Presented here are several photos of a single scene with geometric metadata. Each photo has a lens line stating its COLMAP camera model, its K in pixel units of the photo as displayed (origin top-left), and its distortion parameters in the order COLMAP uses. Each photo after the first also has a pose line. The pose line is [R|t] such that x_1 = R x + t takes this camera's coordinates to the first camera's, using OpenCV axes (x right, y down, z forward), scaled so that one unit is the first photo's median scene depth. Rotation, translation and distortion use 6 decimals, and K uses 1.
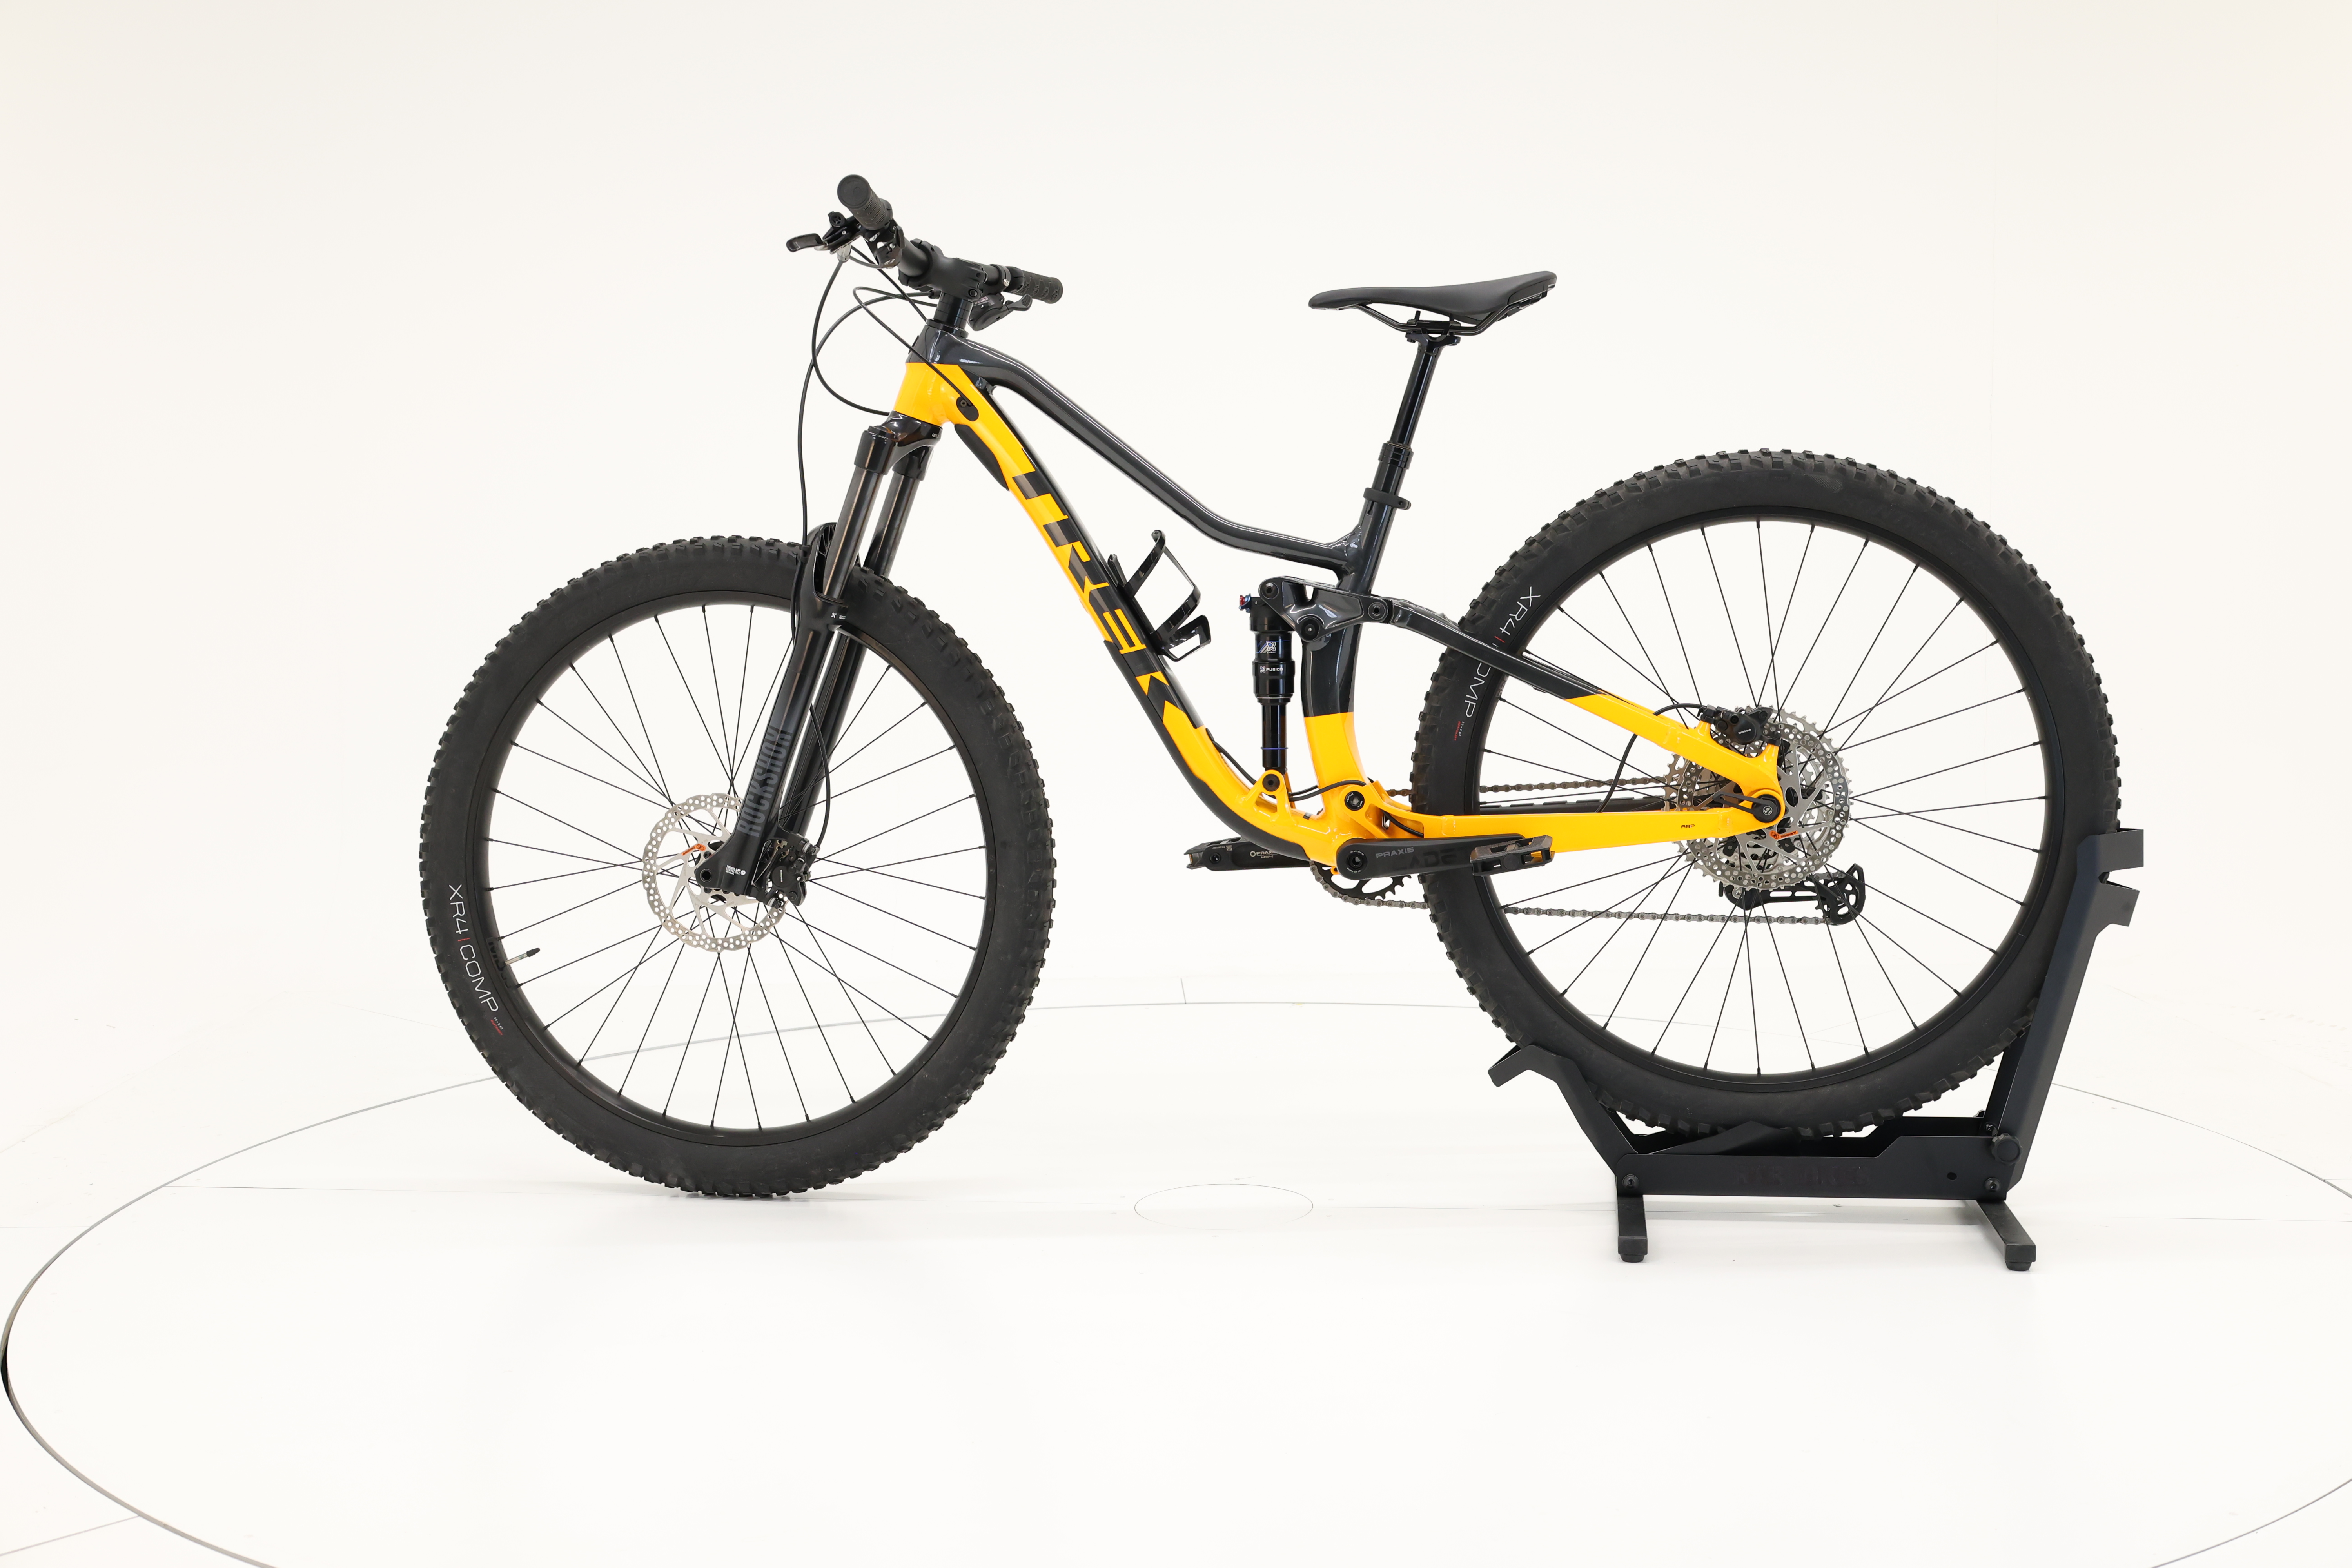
lens RADIAL K [[2680.0, 0, 1183.0], [0, 2680.0, 780.2], [0, 0, 1]] dist [0.000772, -0.001203]
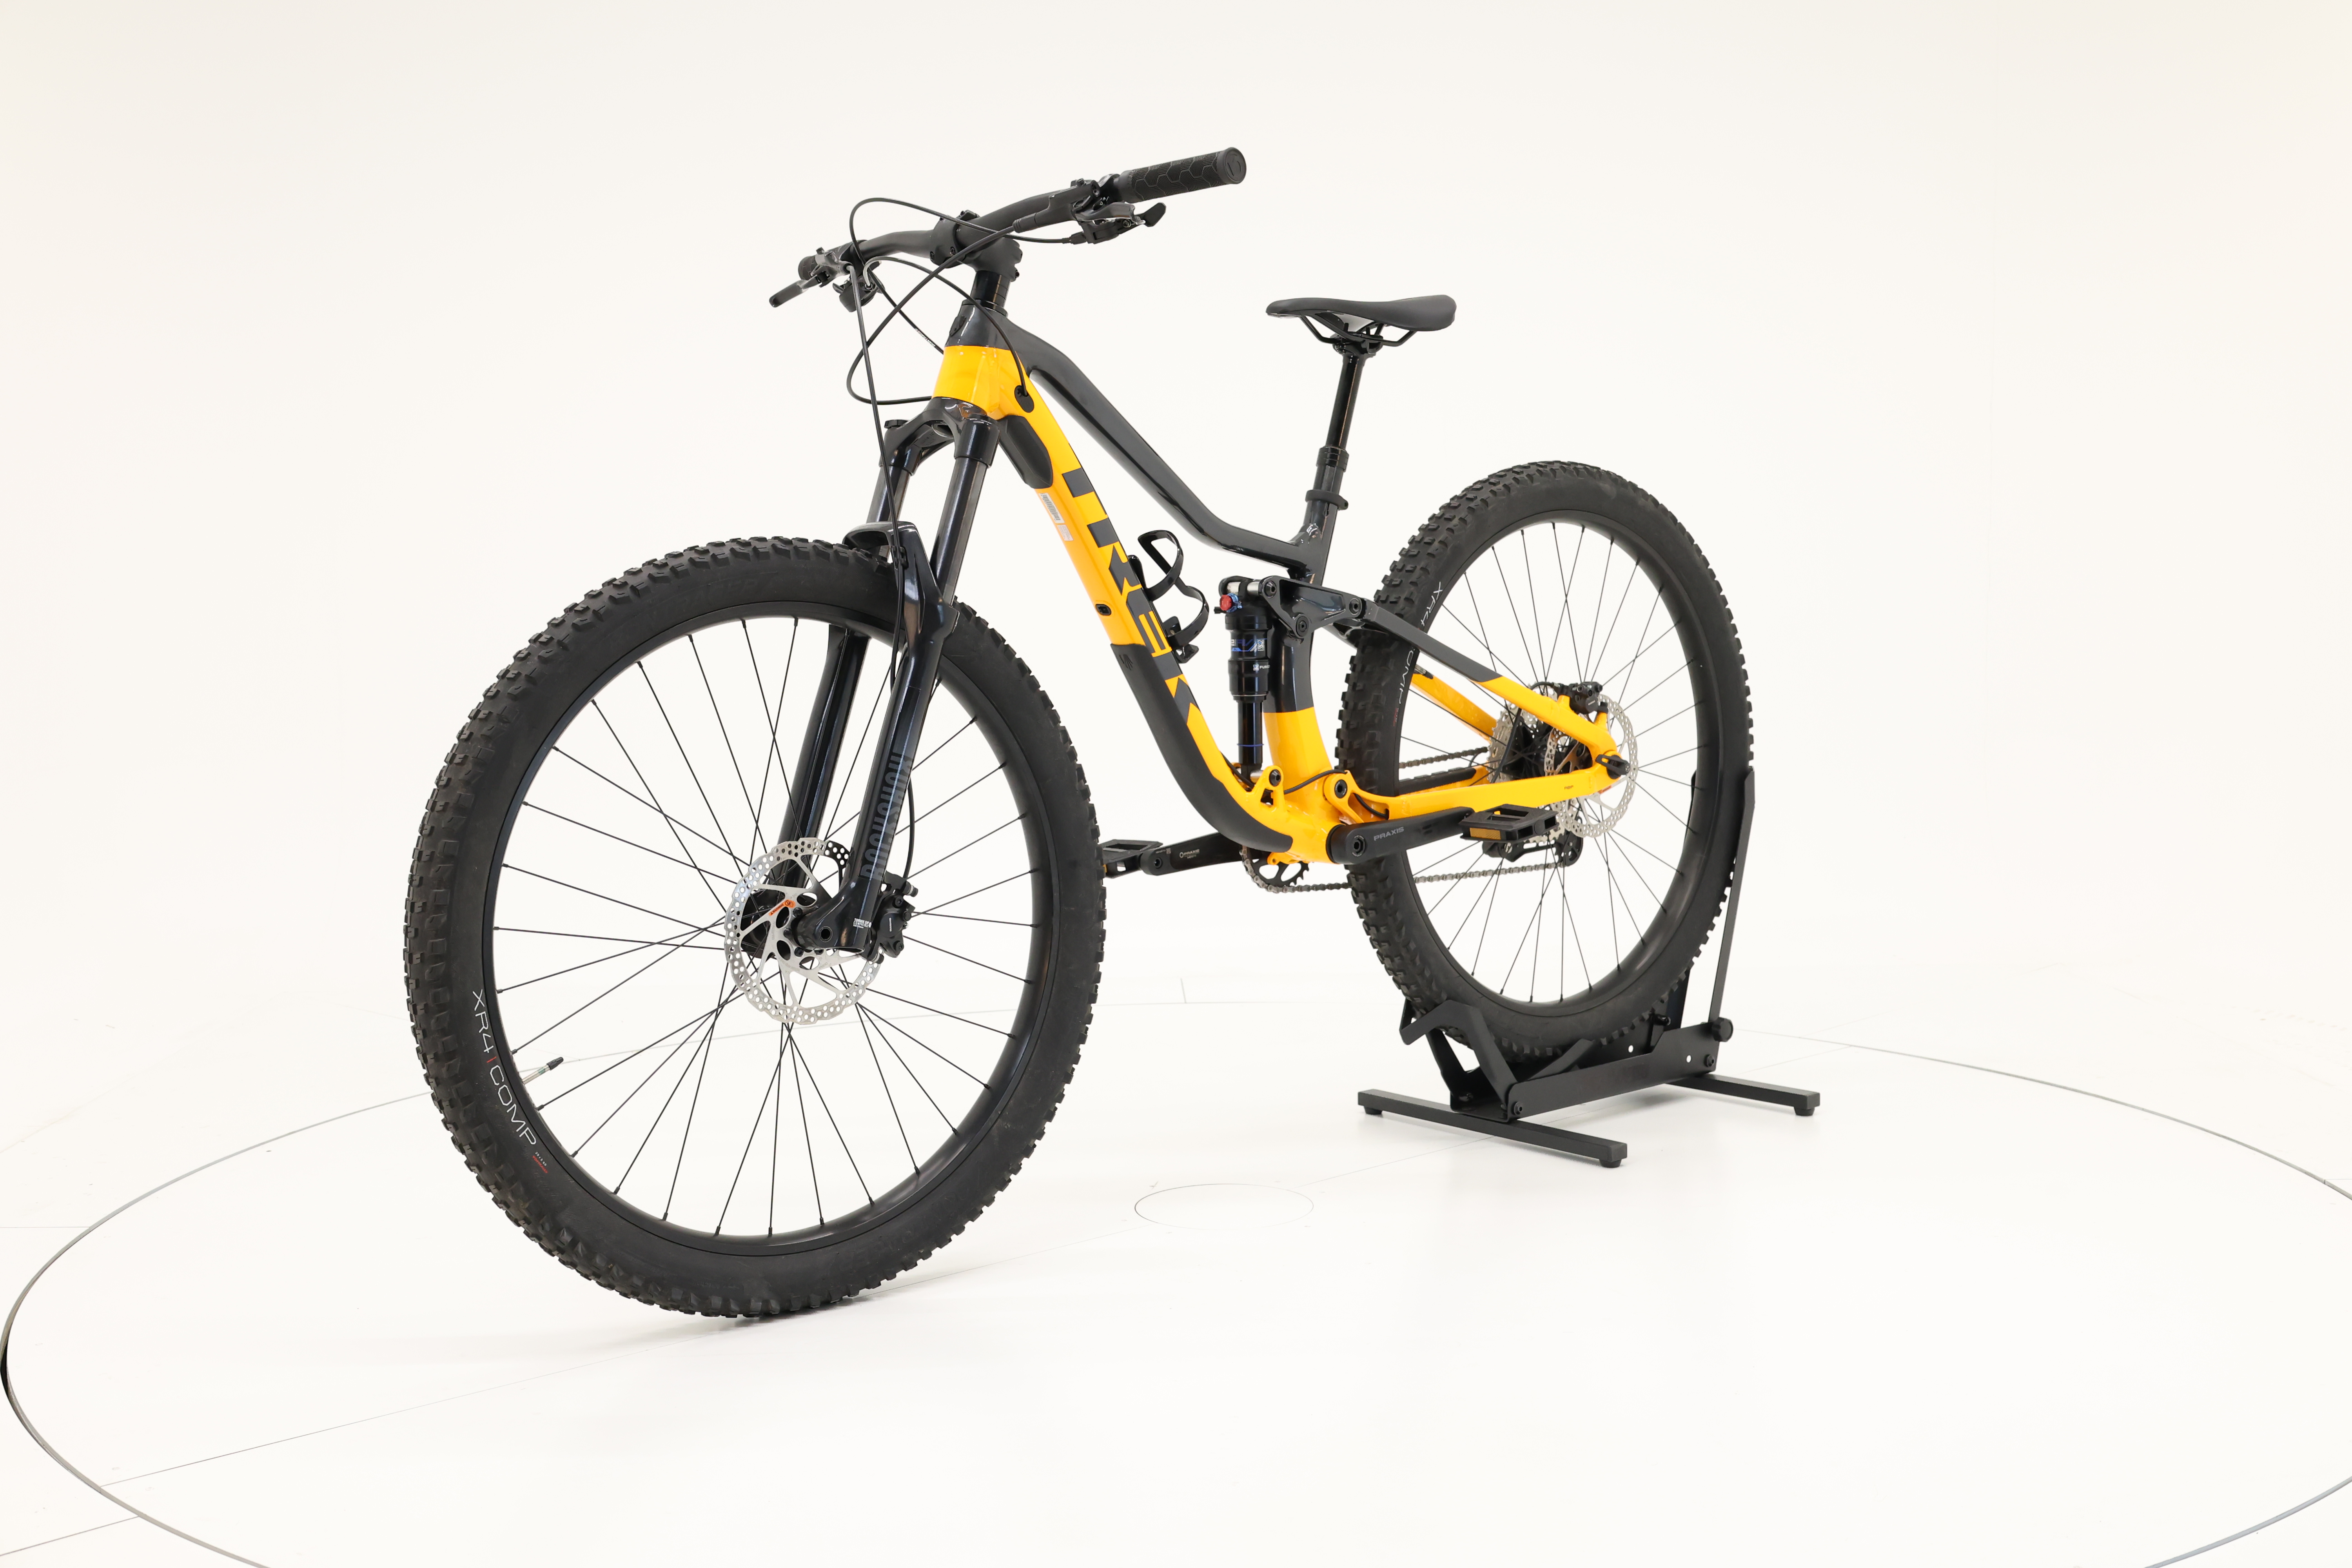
lens RADIAL K [[2680.0, 0, 1183.0], [0, 2680.0, 780.2], [0, 0, 1]] dist [0.000772, -0.001203]
pose [[0.650957, -0.069348, 0.755941, -0.746668], [0.074298, 0.996858, 0.027470, -0.028420], [-0.755470, 0.038283, 0.654064, 0.354737]]
